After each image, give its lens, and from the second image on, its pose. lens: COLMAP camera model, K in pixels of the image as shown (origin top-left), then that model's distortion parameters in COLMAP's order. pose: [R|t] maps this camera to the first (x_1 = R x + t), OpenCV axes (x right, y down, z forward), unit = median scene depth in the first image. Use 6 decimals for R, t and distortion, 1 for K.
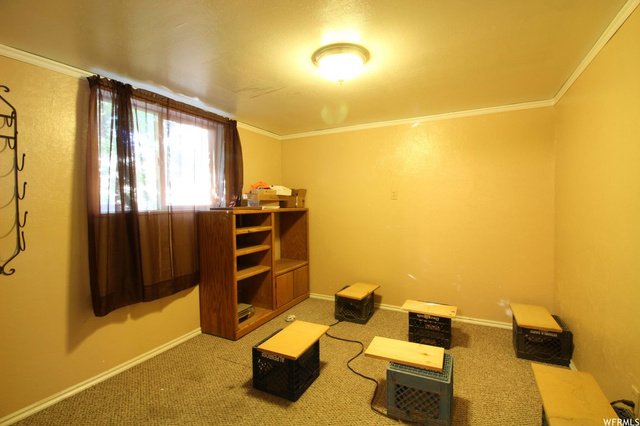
lens RADIAL K [[306.5, 0, 322.2], [0, 306.5, 202.9], [0, 0, 1]] dist [0.001595, 0.000076]
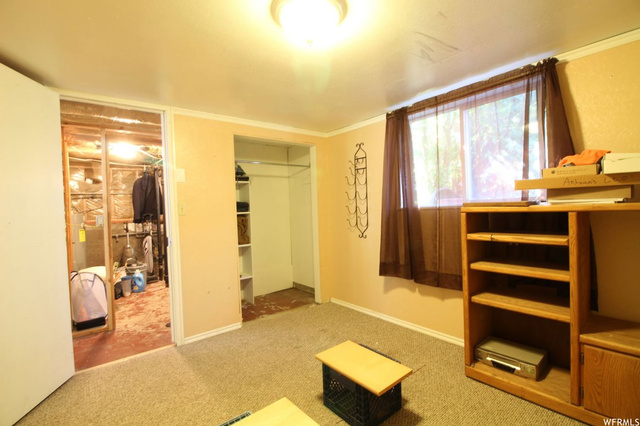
lens RADIAL K [[294.6, 0, 320.0], [0, 294.6, 211.2], [0, 0, 1]] dist [0.002702, -0.014884]
pose [[-0.417628, 0.035327, -0.907931, 0.540226], [0.032946, 0.999176, 0.023723, 0.005221], [0.908021, -0.020005, -0.418448, 1.005538]]
